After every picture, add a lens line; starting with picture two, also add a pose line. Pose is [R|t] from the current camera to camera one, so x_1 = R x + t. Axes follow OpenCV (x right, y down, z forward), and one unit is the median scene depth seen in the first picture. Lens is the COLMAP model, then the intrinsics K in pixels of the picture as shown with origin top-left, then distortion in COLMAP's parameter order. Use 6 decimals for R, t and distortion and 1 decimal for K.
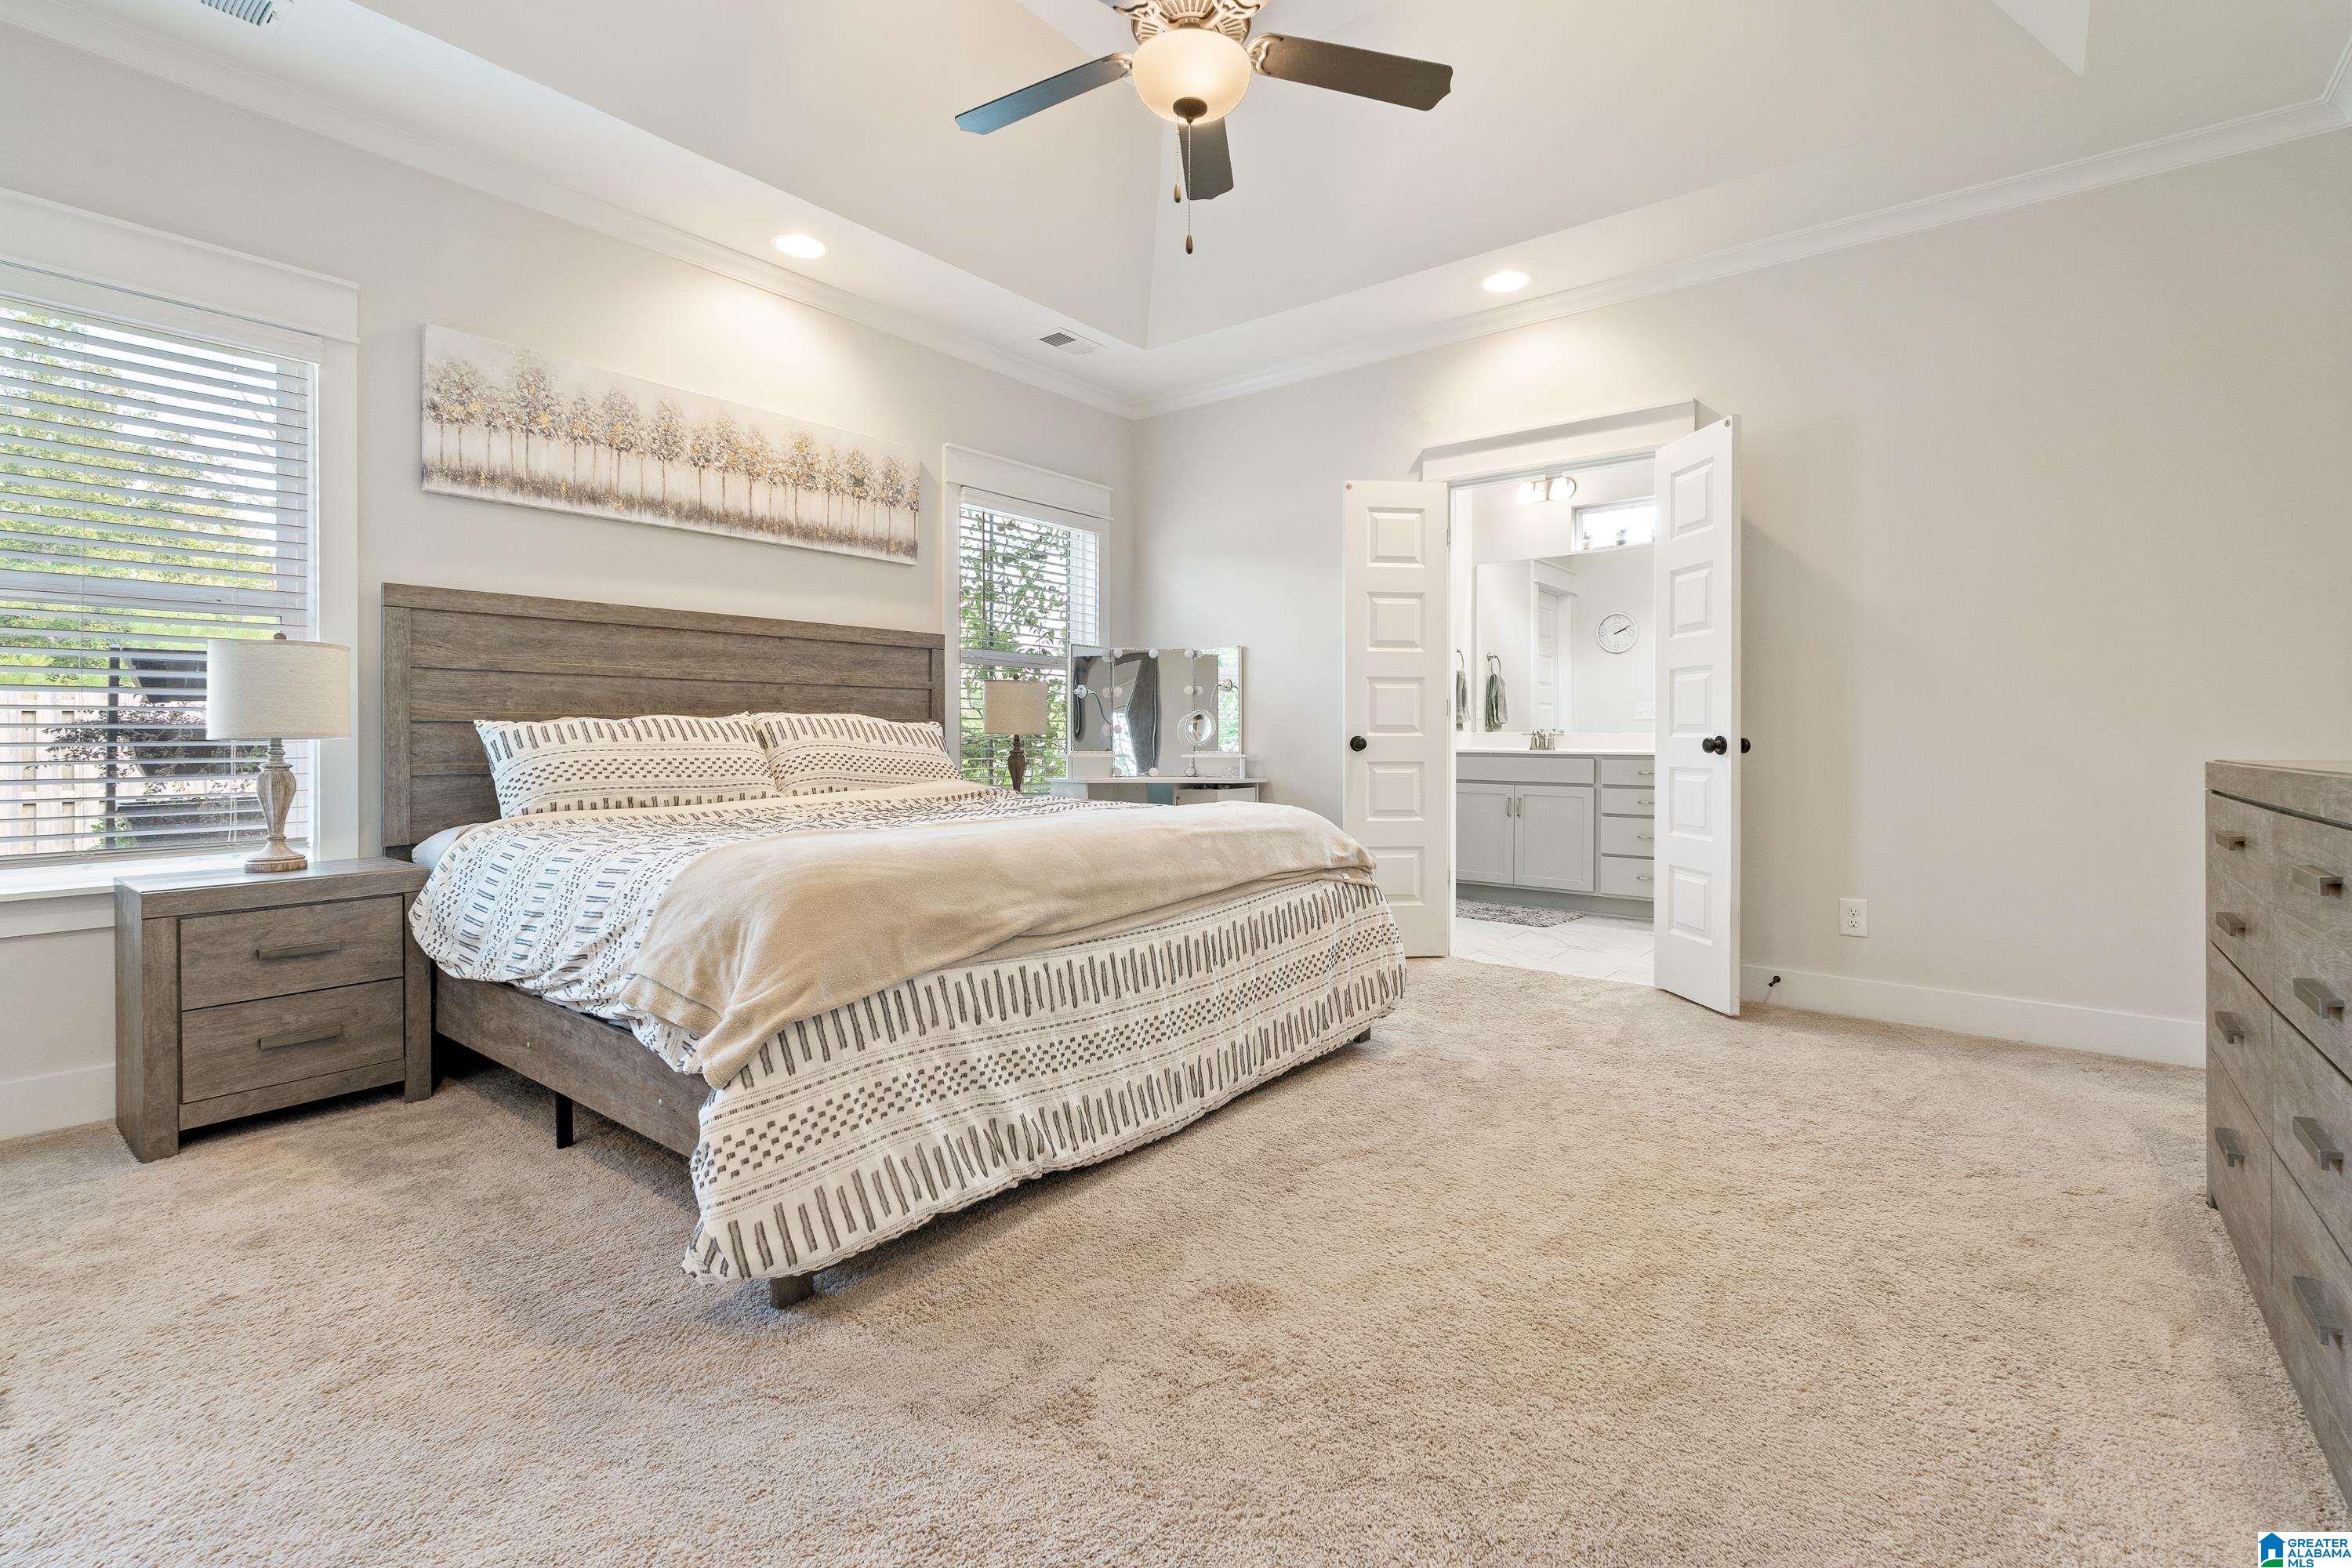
lens RADIAL K [[1054.0, 0, 1172.5], [0, 1054.0, 733.9], [0, 0, 1]] dist [0.000722, 0.000032]
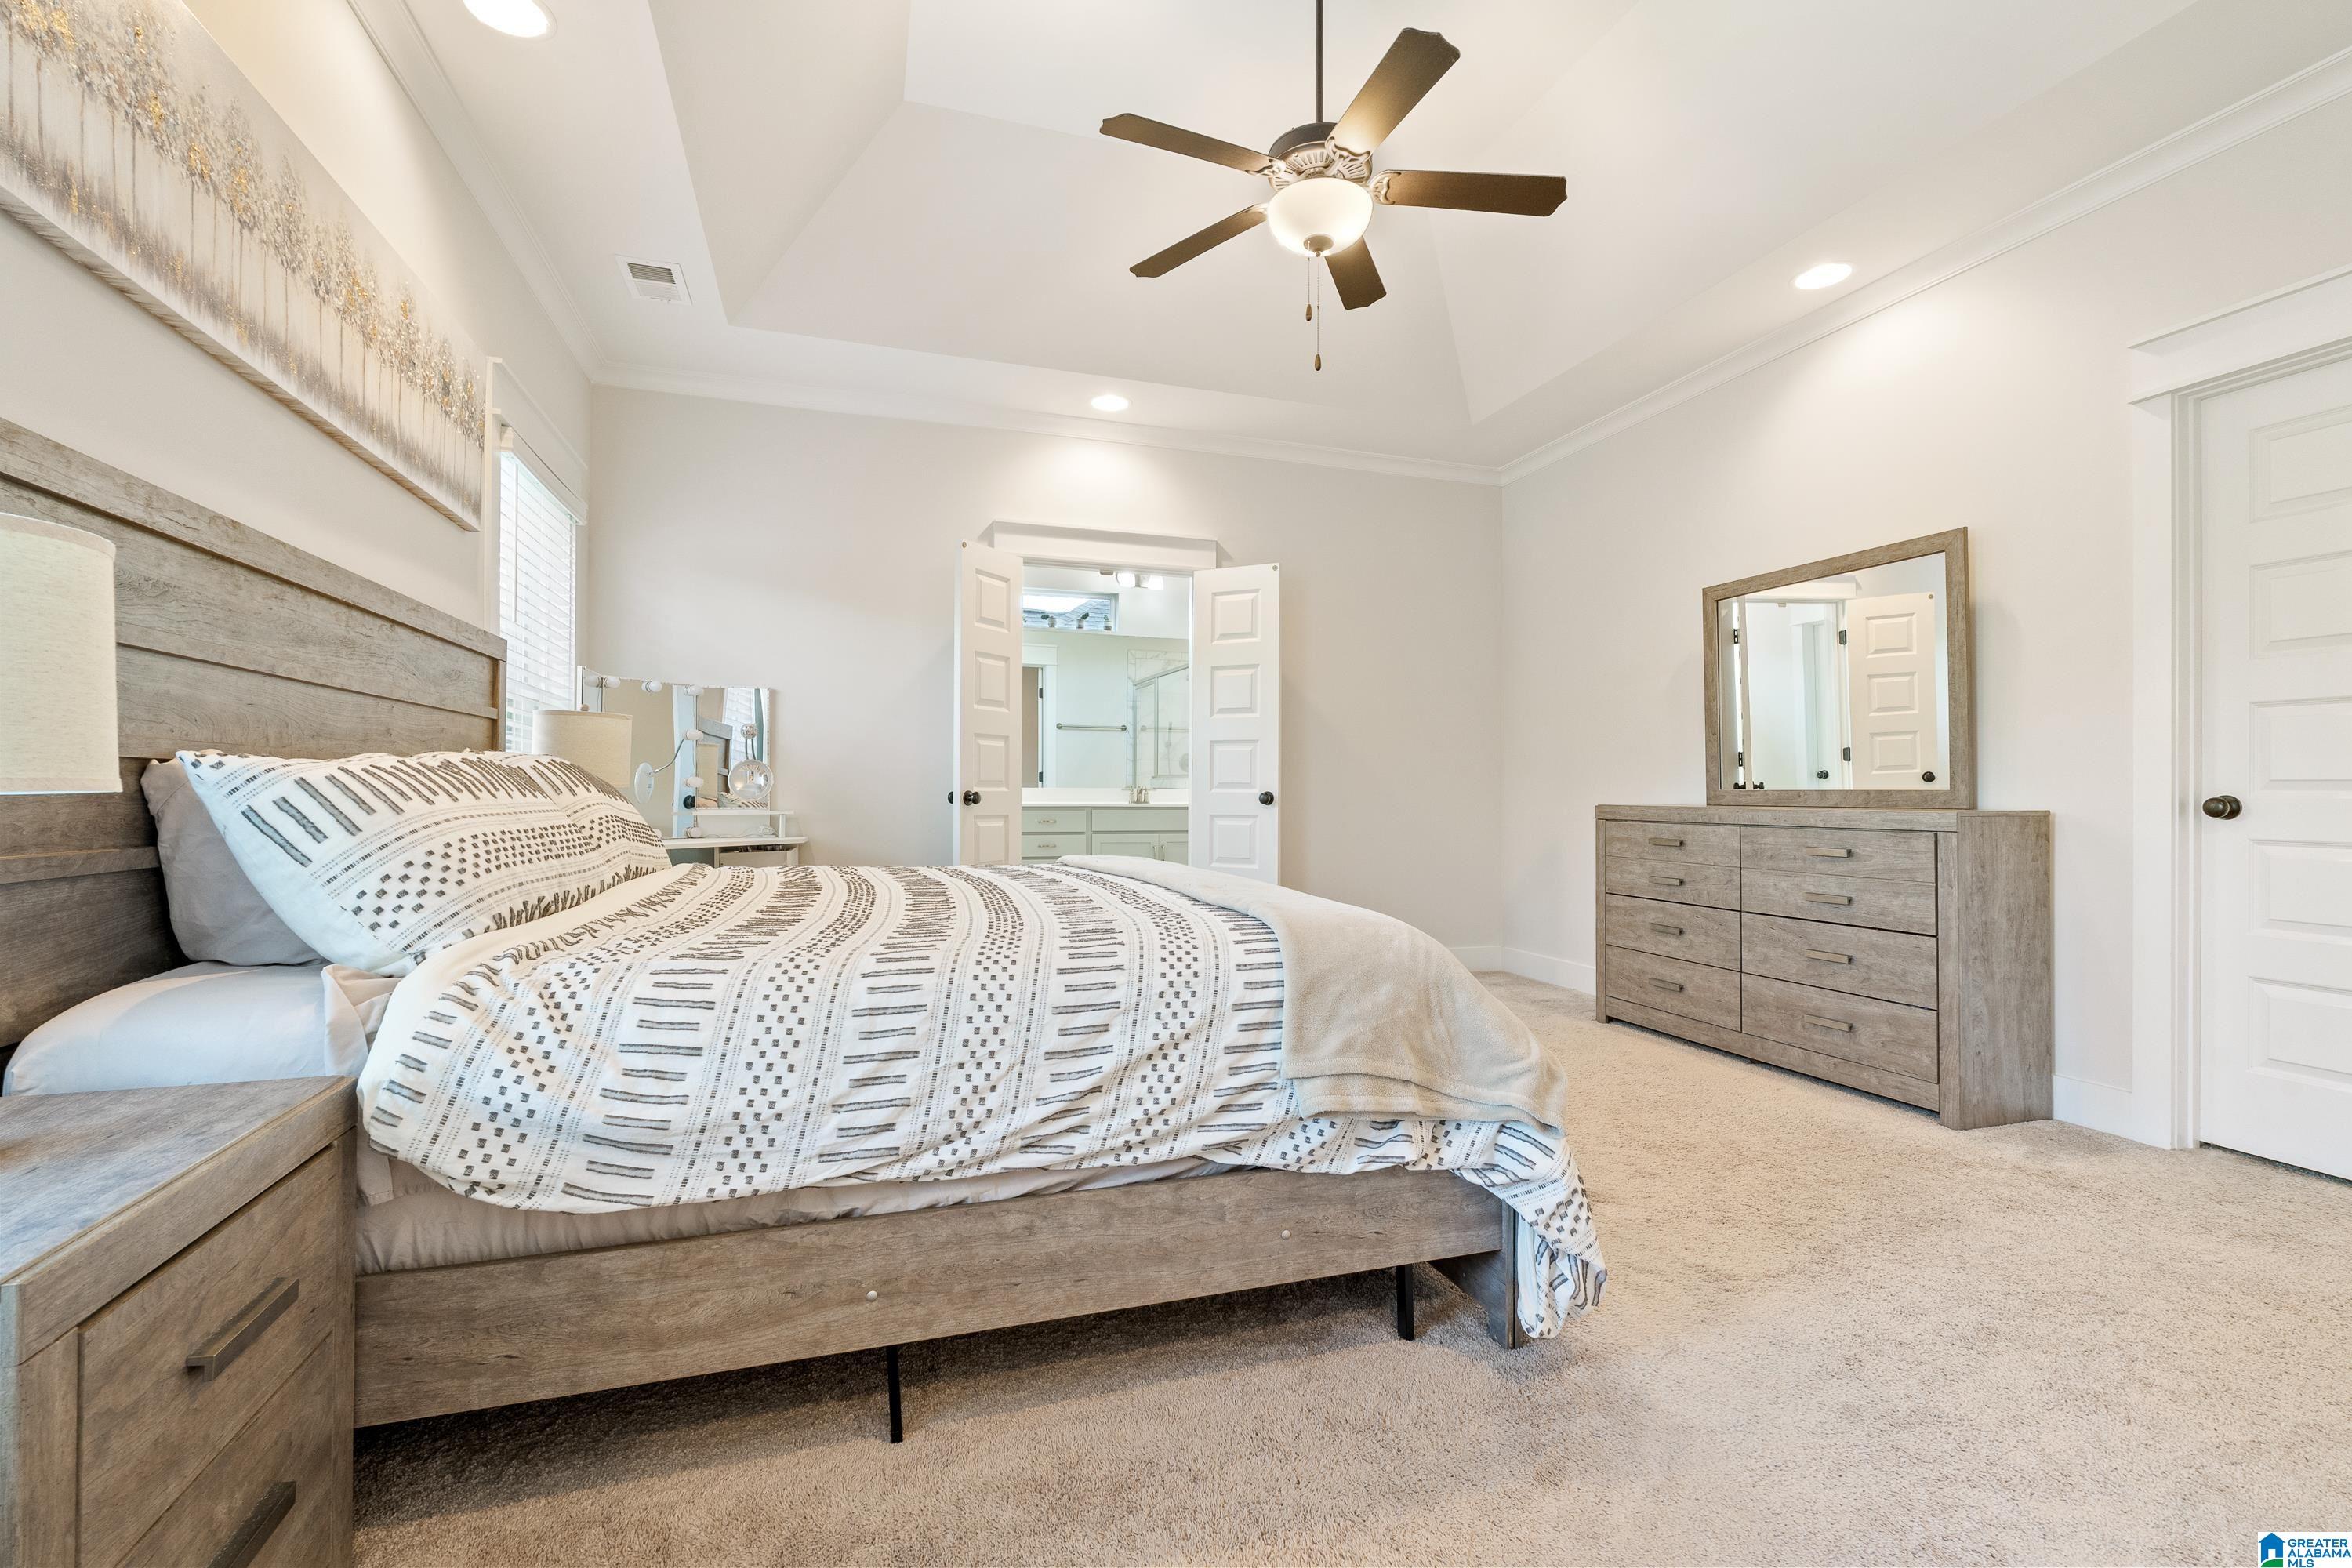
lens RADIAL K [[1037.9, 0, 1176.0], [0, 1037.9, 784.0], [0, 0, 1]] dist [0.000186, 0.000079]
pose [[0.555681, 0.012602, 0.831300, -0.676730], [-0.003956, 0.999914, -0.012513, 0.008867], [-0.831386, 0.003665, 0.555683, 0.333914]]
